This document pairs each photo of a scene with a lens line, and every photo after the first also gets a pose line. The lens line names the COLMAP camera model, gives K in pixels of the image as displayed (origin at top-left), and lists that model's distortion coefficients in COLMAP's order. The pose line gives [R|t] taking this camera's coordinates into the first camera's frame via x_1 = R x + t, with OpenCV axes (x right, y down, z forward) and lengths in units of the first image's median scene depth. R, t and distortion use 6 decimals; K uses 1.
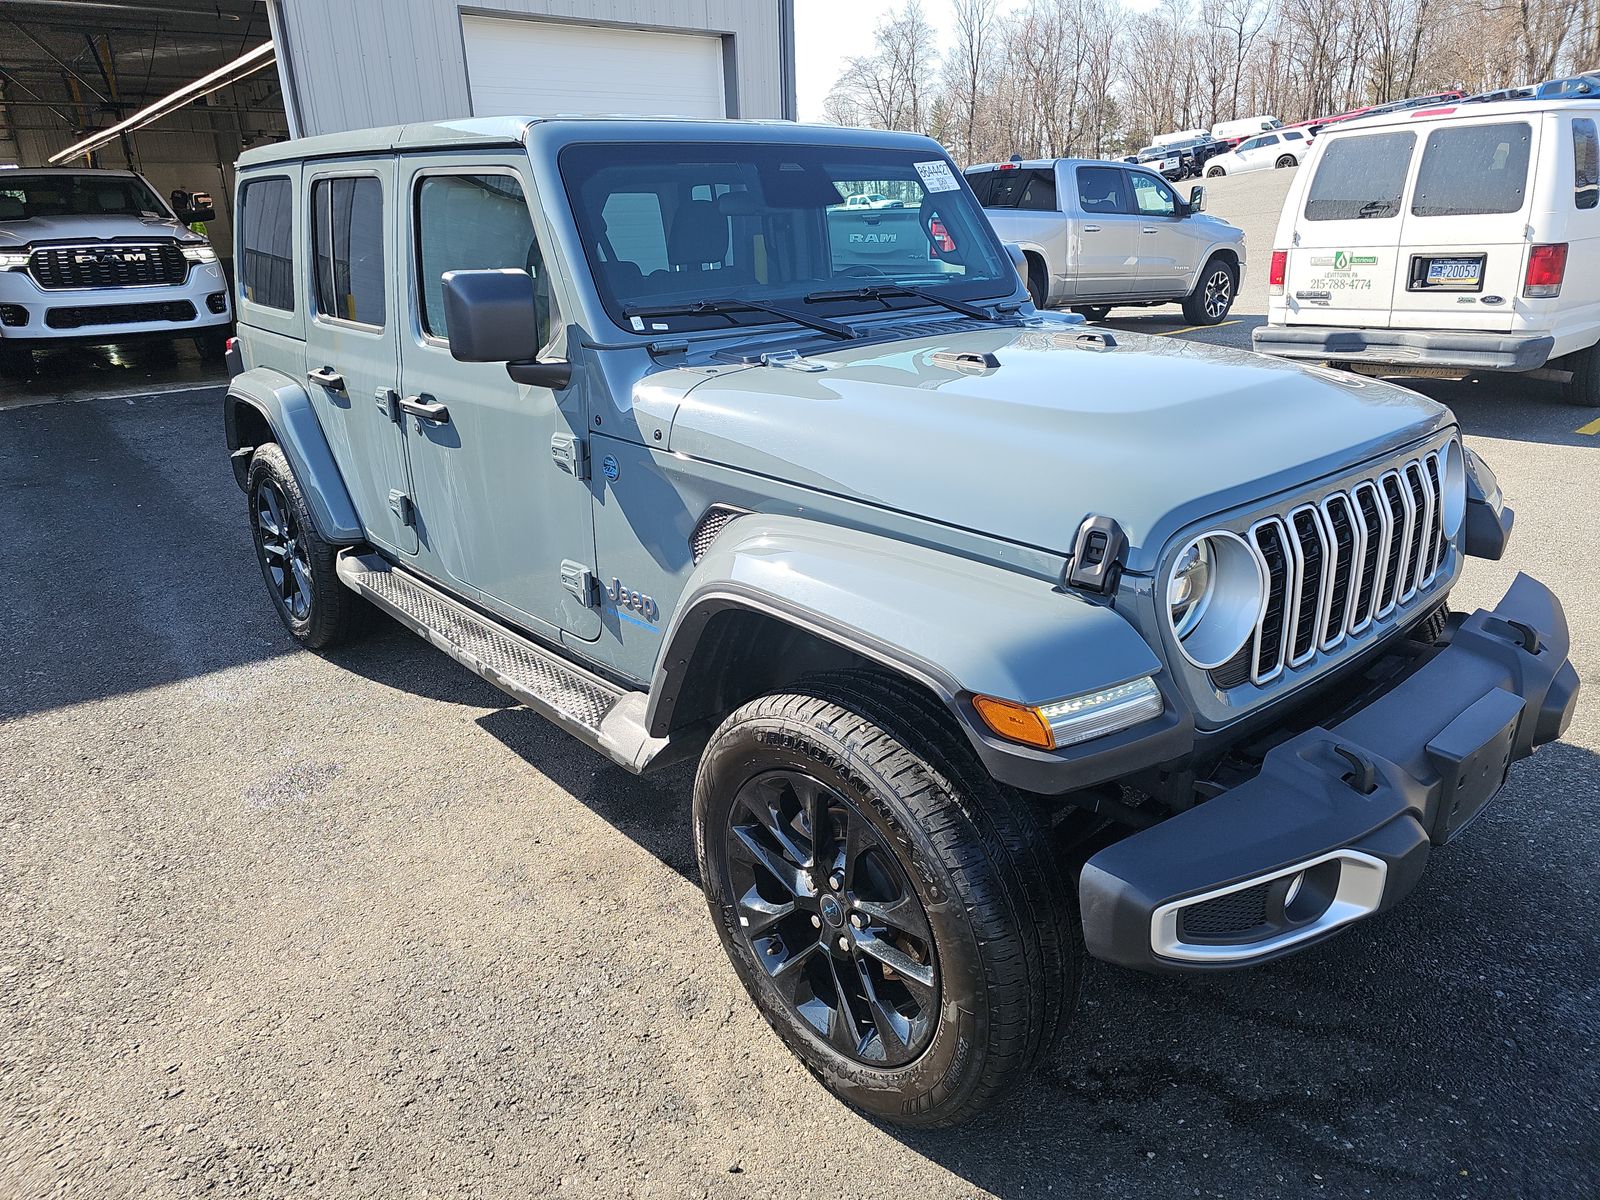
lens RADIAL K [[1085.5, 0, 792.9], [0, 1085.5, 591.8], [0, 0, 1]] dist [0.030792, -0.019197]
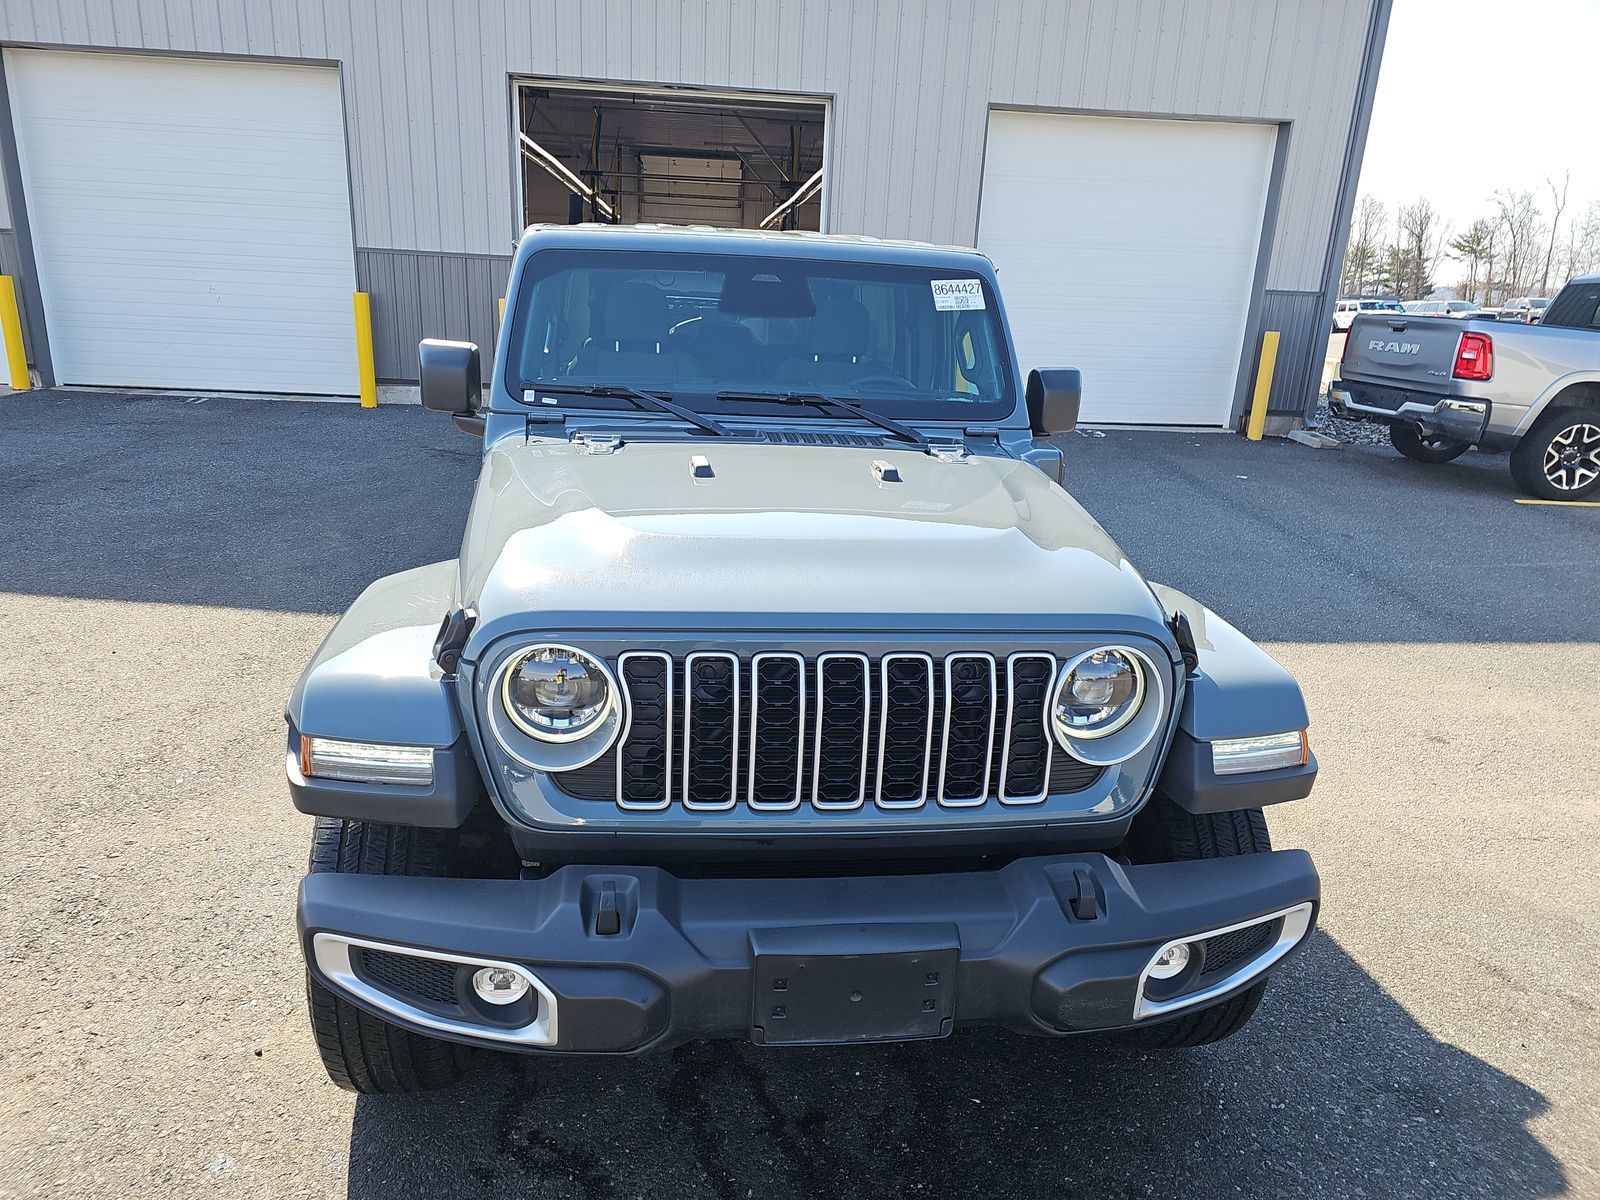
lens RADIAL K [[1085.5, 0, 802.3], [0, 1085.5, 608.1], [0, 0, 1]] dist [0.030792, -0.019197]
pose [[0.827219, 0.220572, -0.516775, 0.493099], [-0.243387, 0.969626, 0.024262, -0.073152], [0.506430, 0.105706, 0.855777, 0.077295]]
